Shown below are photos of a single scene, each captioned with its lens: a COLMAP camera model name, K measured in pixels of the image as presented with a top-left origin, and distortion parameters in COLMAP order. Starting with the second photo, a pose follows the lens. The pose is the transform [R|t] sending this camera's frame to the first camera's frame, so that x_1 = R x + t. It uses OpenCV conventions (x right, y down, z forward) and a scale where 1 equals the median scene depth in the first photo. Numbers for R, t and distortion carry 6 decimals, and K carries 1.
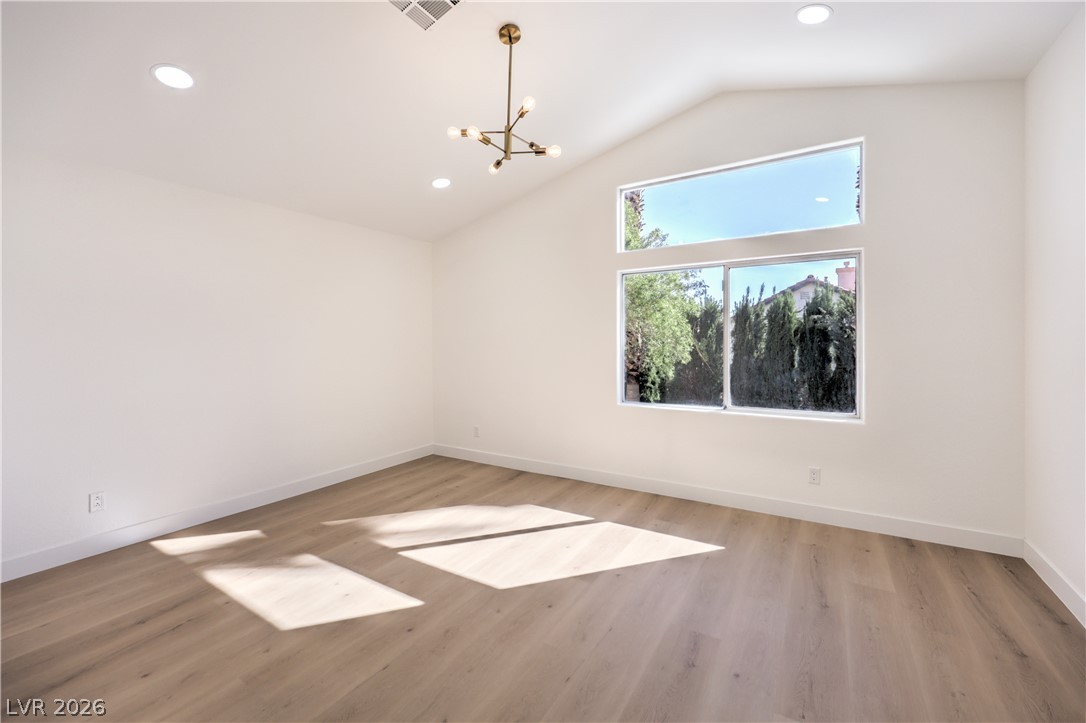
lens RADIAL K [[448.1, 0, 550.8], [0, 448.1, 344.5], [0, 0, 1]] dist [0.002078, 0.000227]
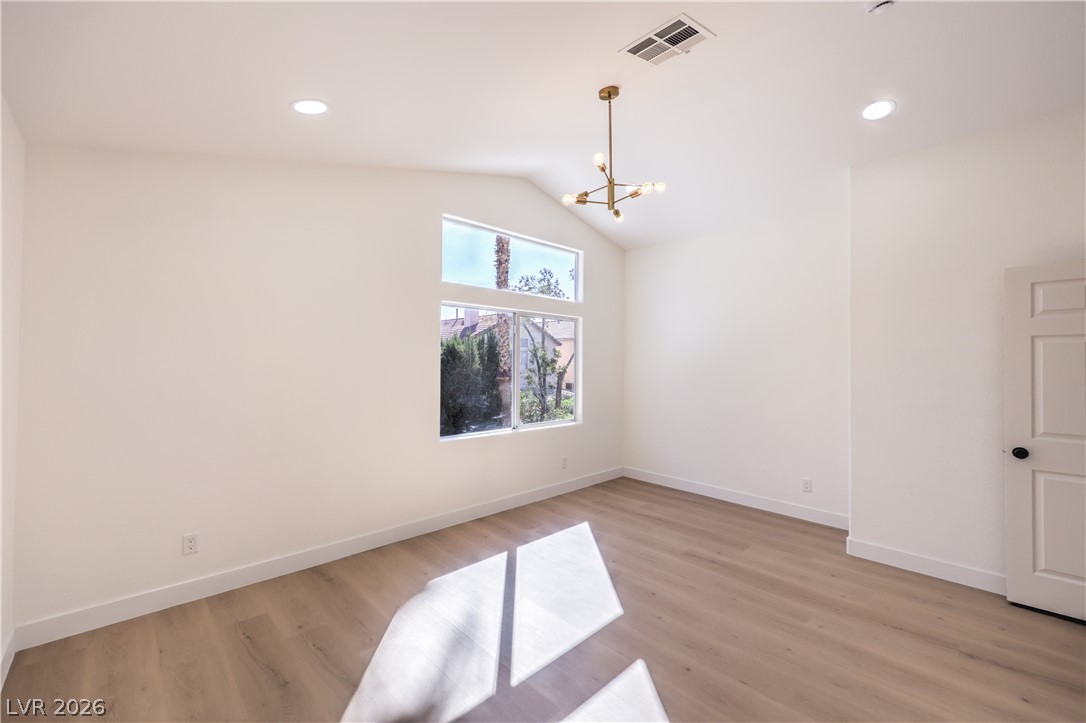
lens RADIAL K [[447.9, 0, 546.7], [0, 447.9, 367.6], [0, 0, 1]] dist [0.001607, 0.000154]
pose [[0.248374, 0.001755, 0.968663, -1.003749], [0.005203, 0.999982, -0.003146, -0.024326], [-0.968650, 0.005822, 0.248360, 0.777365]]
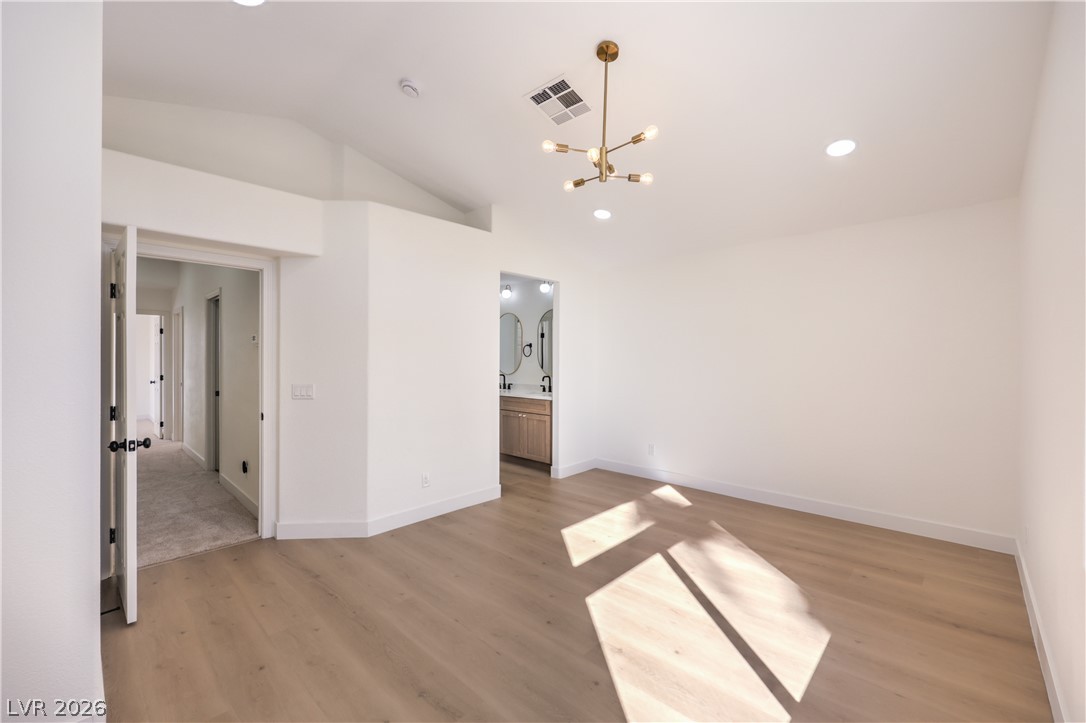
lens RADIAL K [[447.9, 0, 546.7], [0, 447.9, 367.6], [0, 0, 1]] dist [0.001607, 0.000154]
pose [[-0.200744, 0.030834, -0.979158, 0.780767], [-0.009943, 0.999389, 0.033510, -0.024221], [0.979593, 0.016463, -0.200314, 0.950491]]
